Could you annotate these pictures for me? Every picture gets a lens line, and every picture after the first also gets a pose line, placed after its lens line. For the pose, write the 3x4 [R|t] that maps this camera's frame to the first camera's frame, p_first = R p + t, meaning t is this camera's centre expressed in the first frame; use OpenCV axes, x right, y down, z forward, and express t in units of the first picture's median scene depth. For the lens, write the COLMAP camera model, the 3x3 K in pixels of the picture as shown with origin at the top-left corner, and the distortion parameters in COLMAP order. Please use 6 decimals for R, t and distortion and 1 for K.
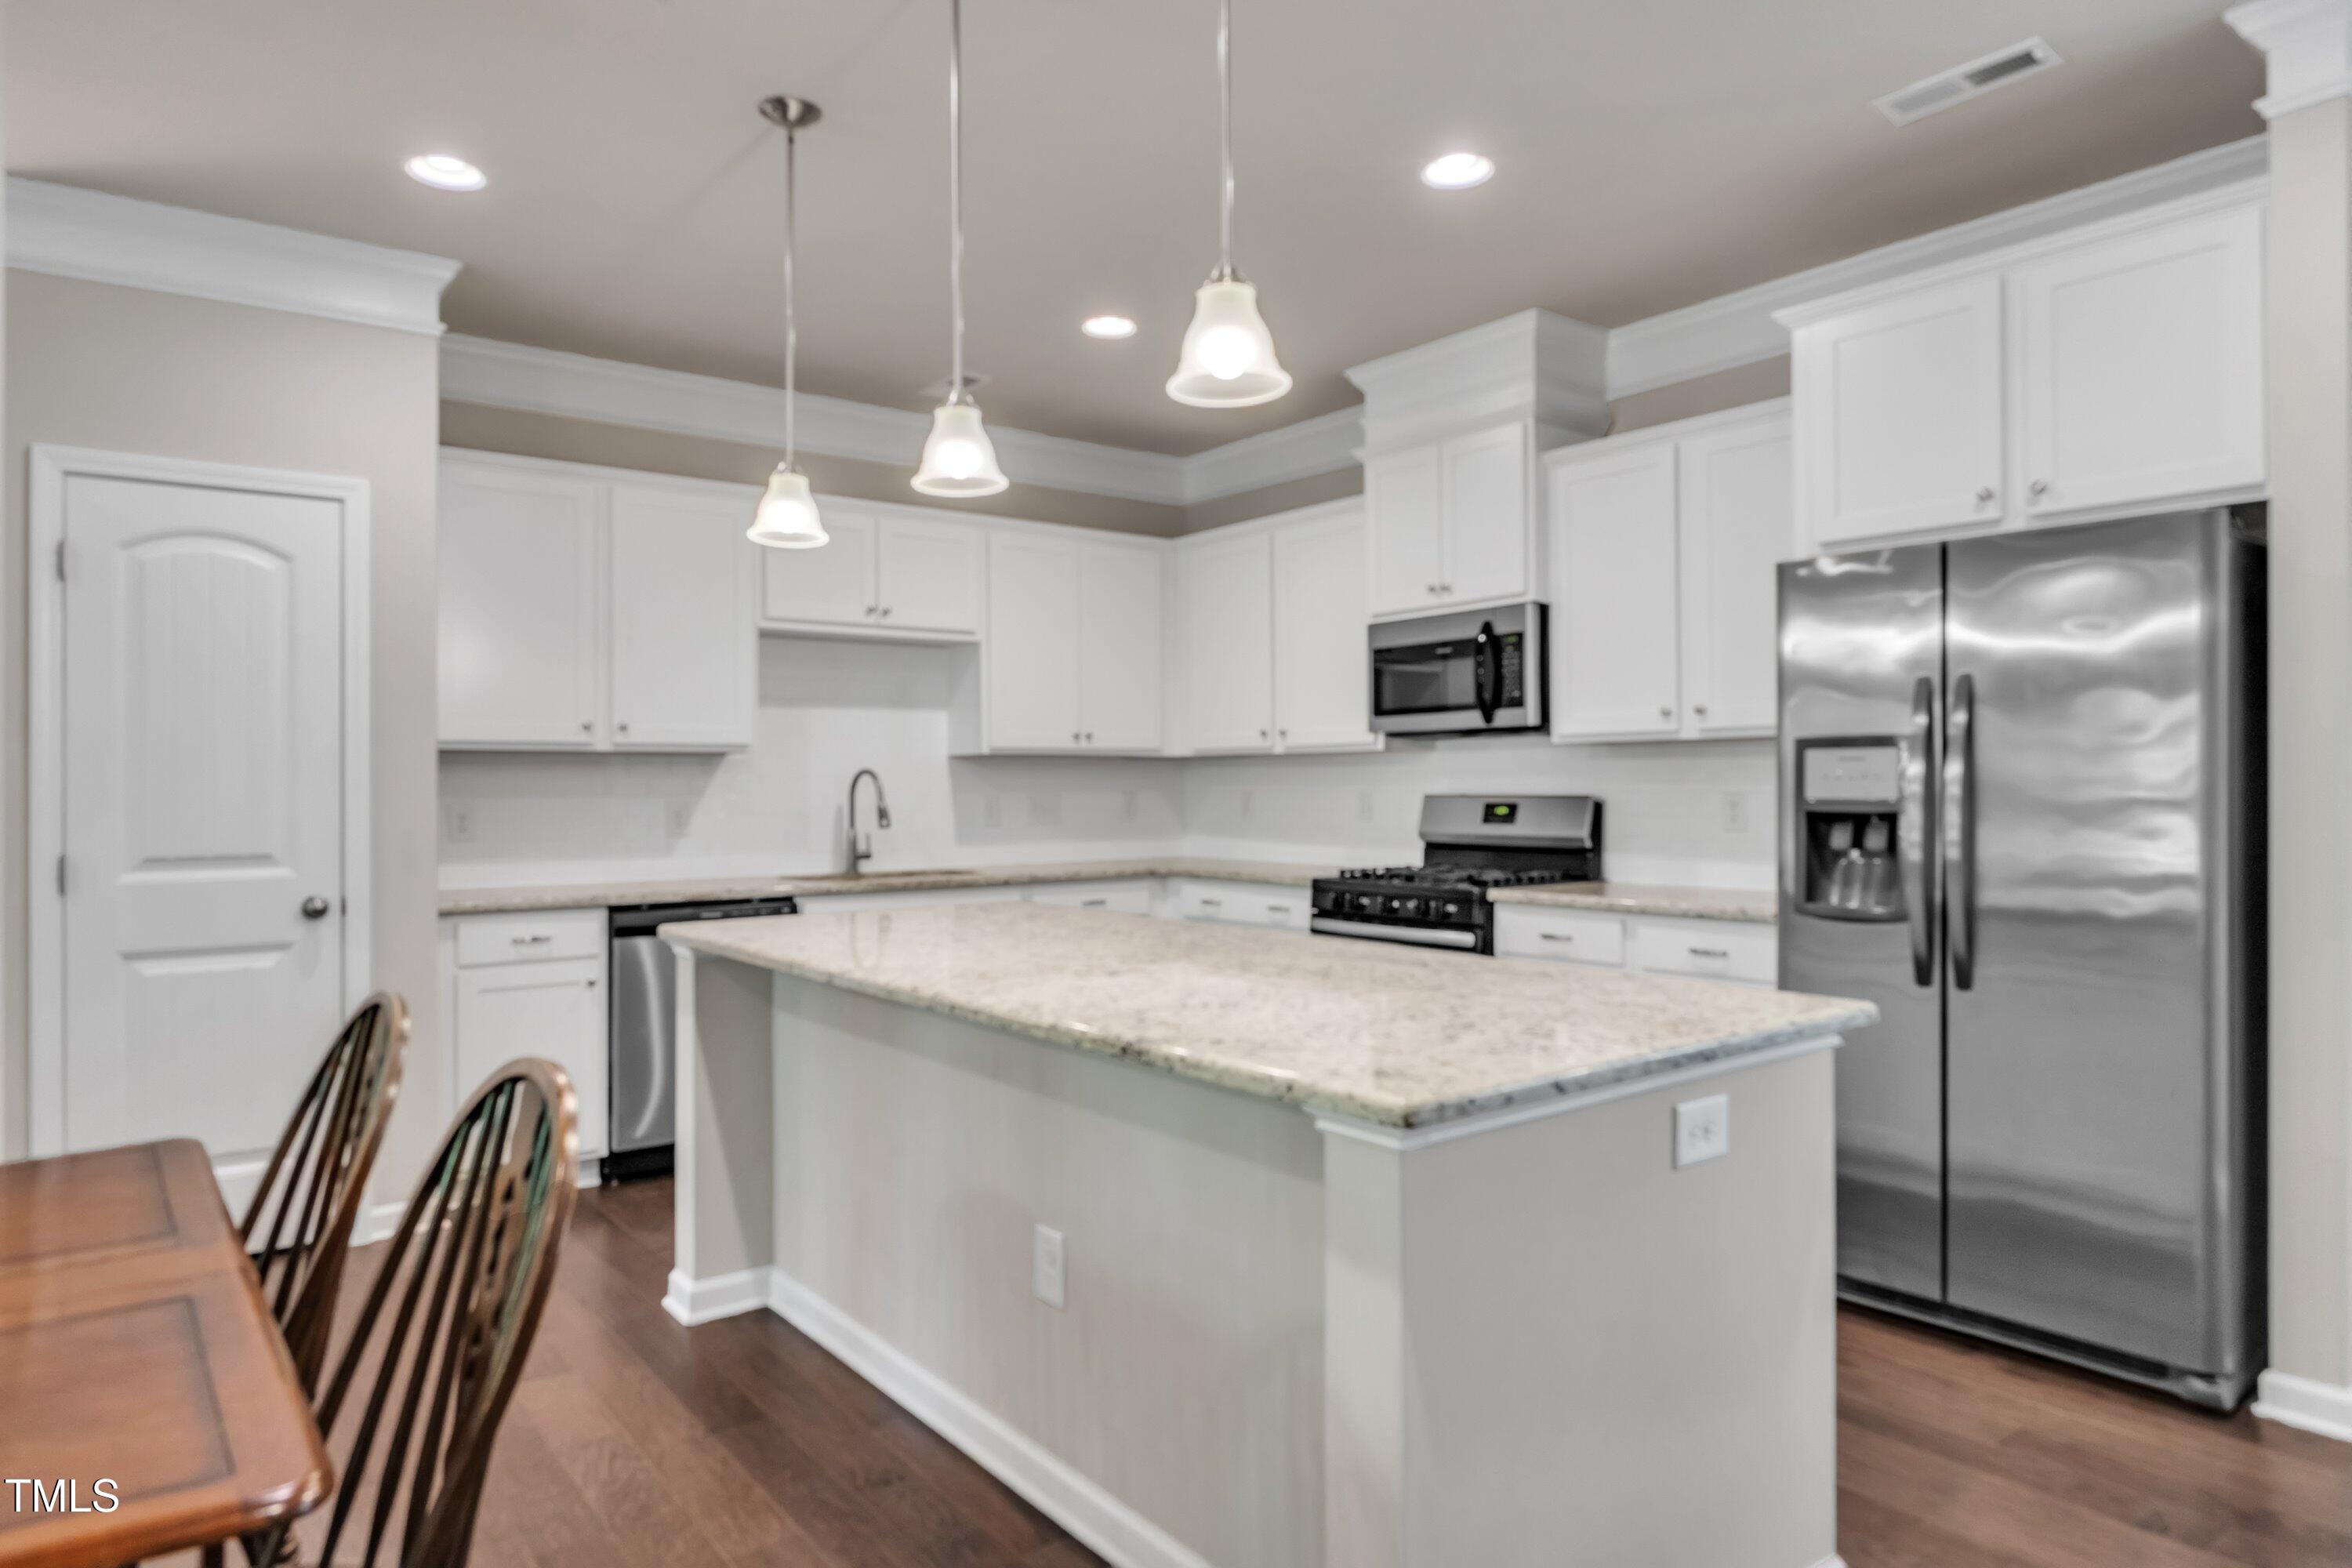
lens RADIAL K [[1416.9, 0, 1183.0], [0, 1416.9, 777.5], [0, 0, 1]] dist [-0.002708, -0.003082]
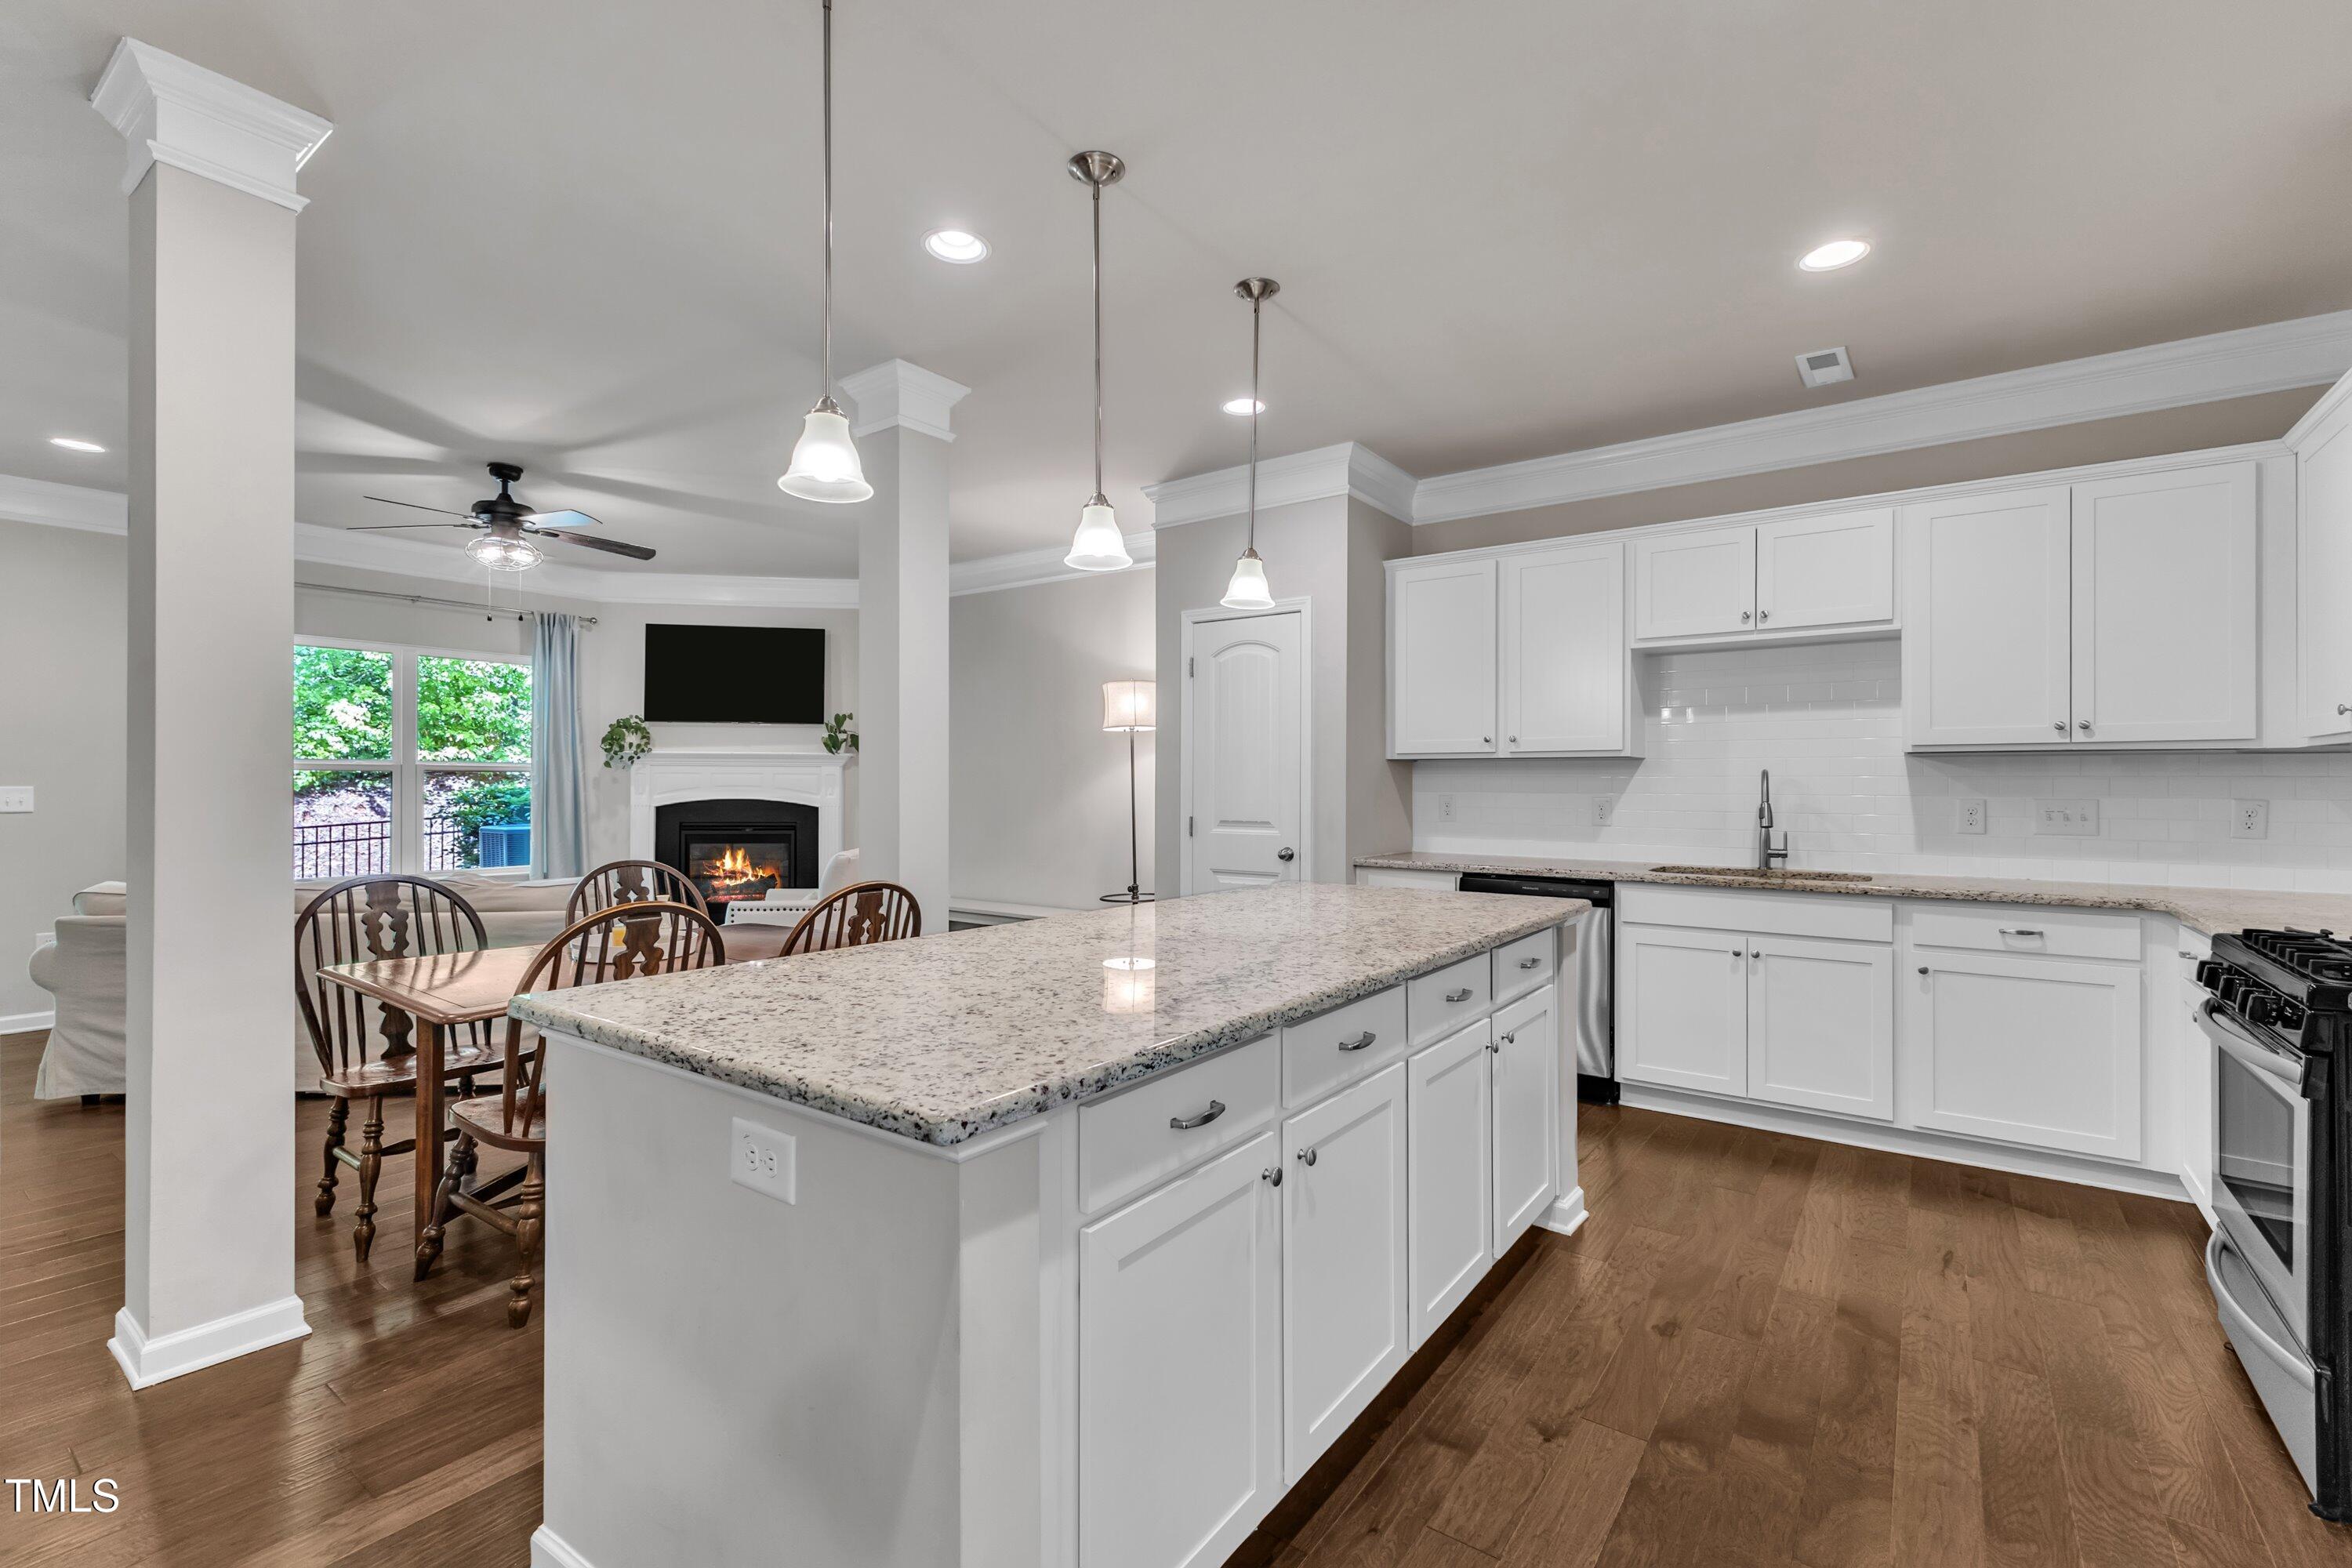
lens RADIAL K [[1030.2, 0, 1170.1], [0, 1030.2, 783.3], [0, 0, 1]] dist [0.010143, -0.000737]
pose [[0.271995, 0.007689, -0.962268, 0.449632], [-0.000474, 0.999969, 0.007856, -0.002254], [0.962299, -0.001681, 0.271990, 0.440853]]
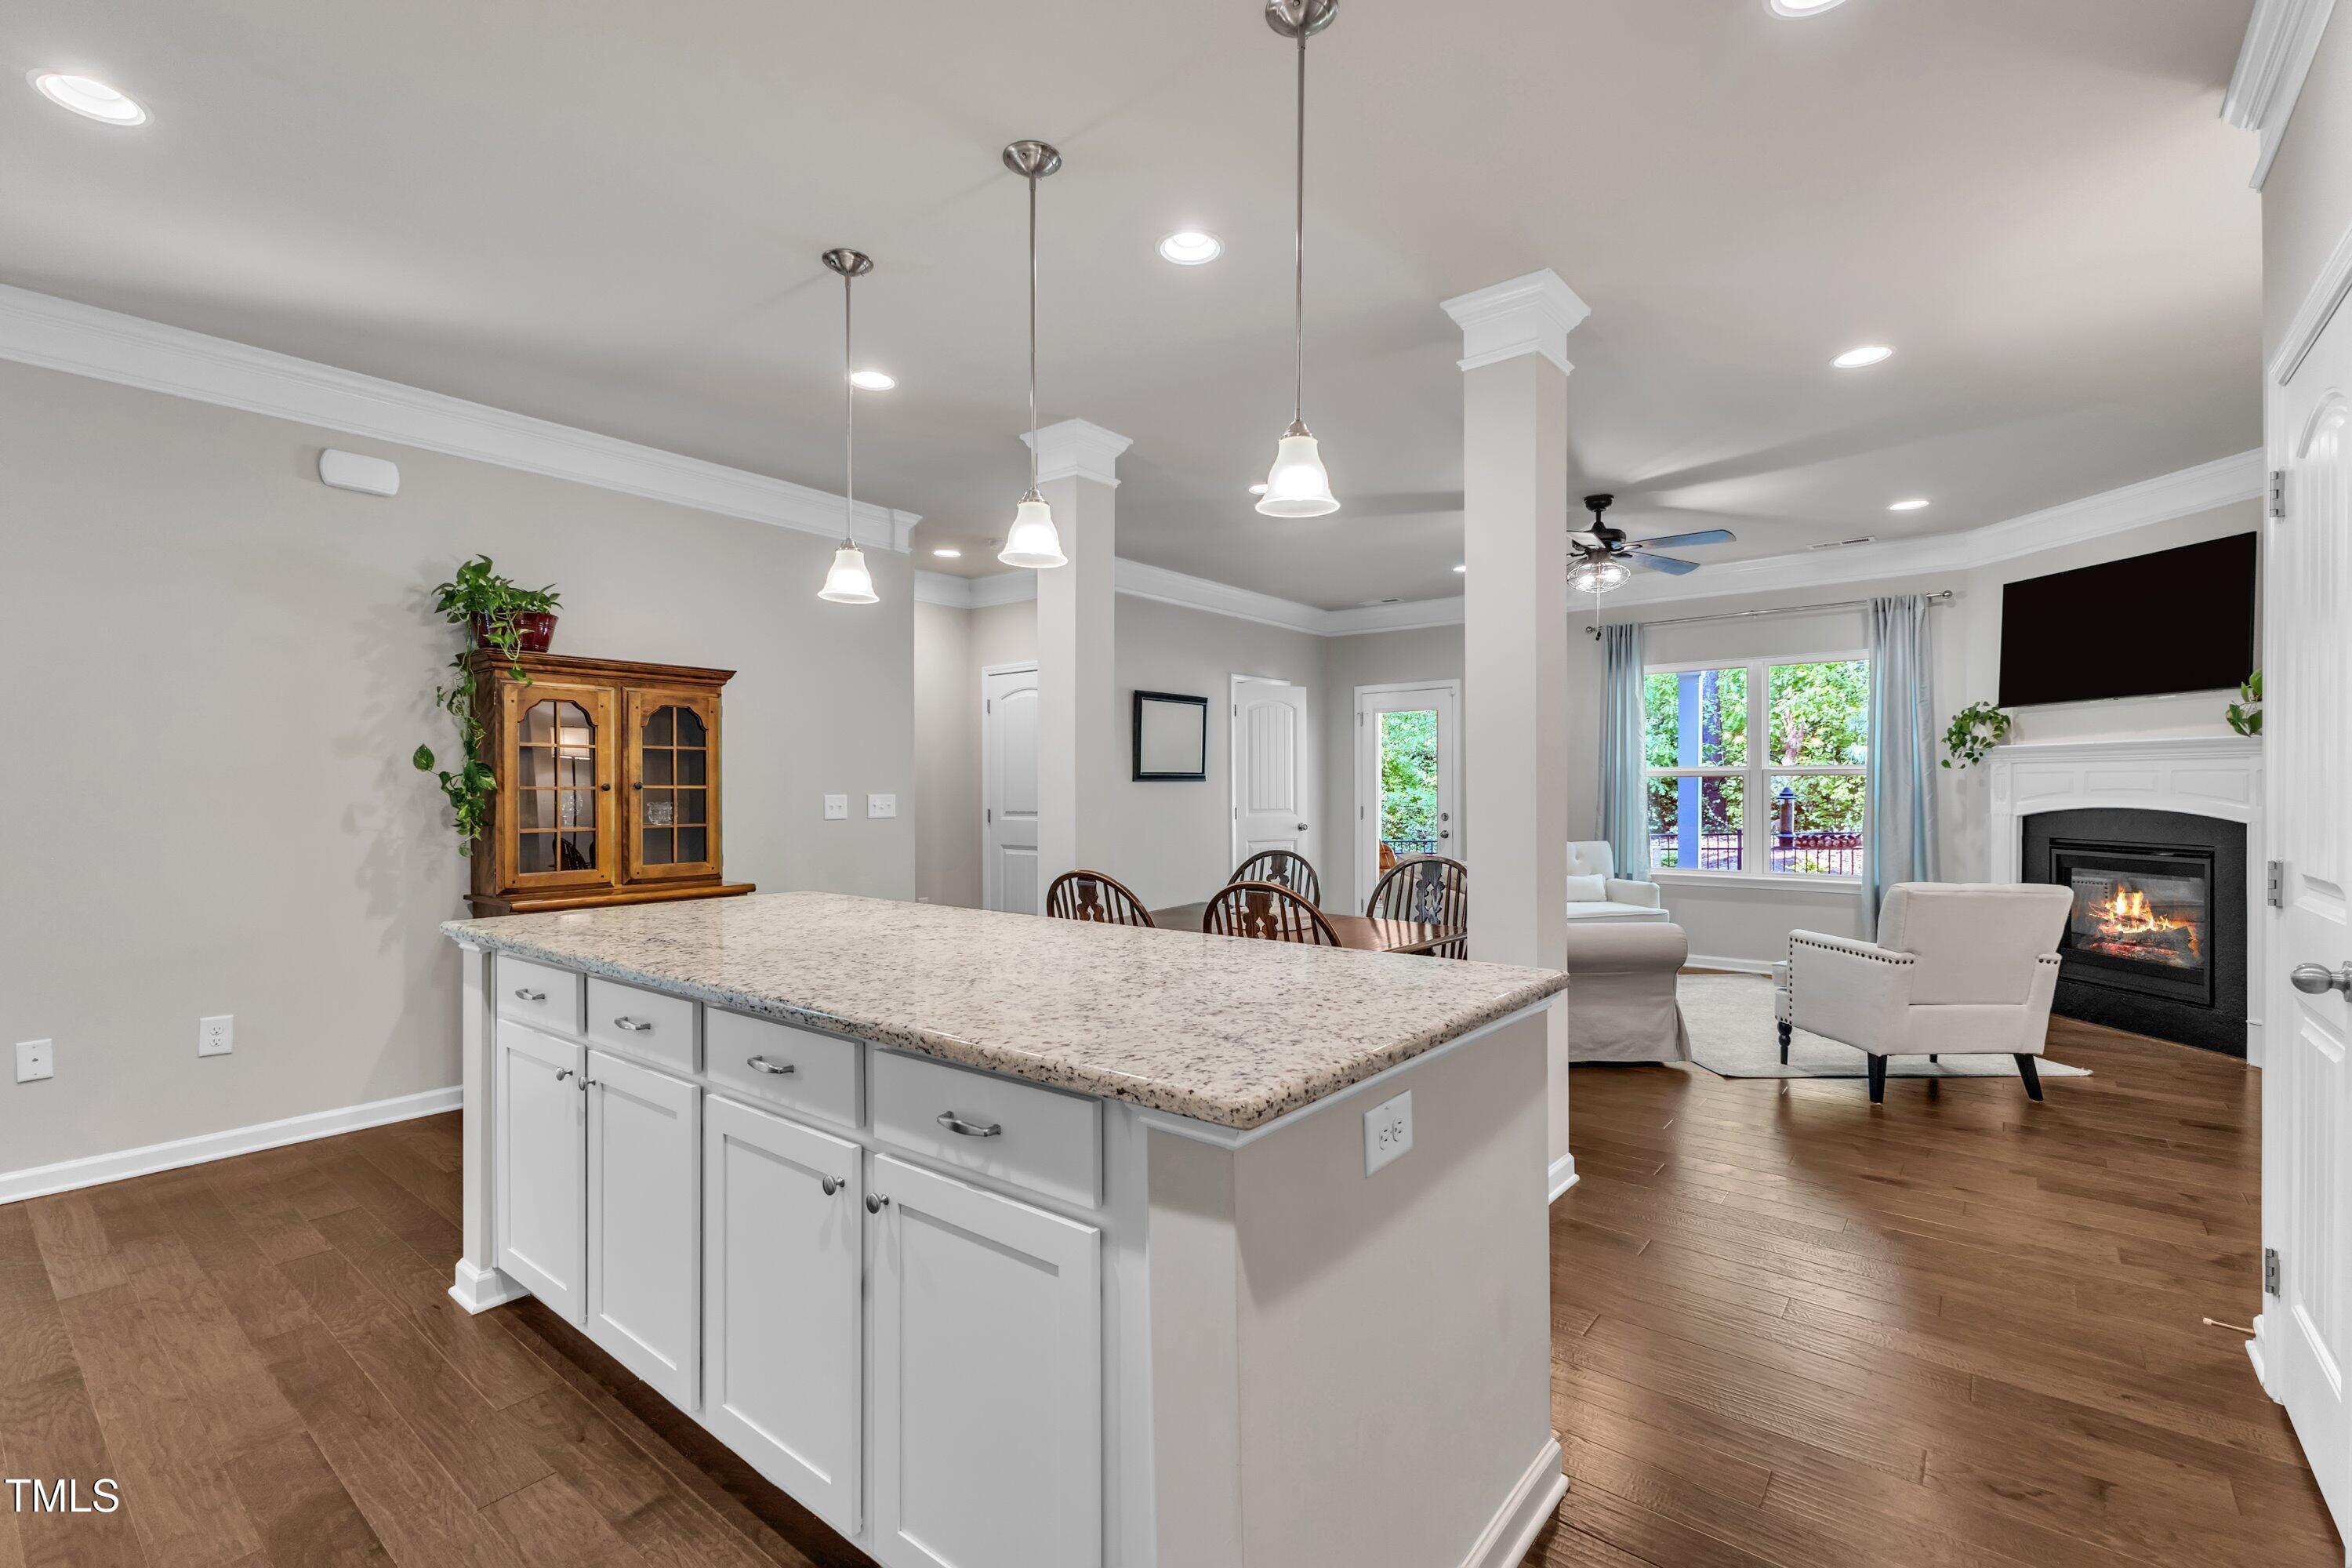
lens RADIAL K [[1030.2, 0, 1185.1], [0, 1030.2, 789.3], [0, 0, 1]] dist [0.010143, -0.000737]
pose [[-0.972200, 0.009192, -0.233972, -0.036867], [0.009707, 0.999952, -0.001047, 0.005843], [0.233952, -0.003289, -0.972243, 1.093307]]
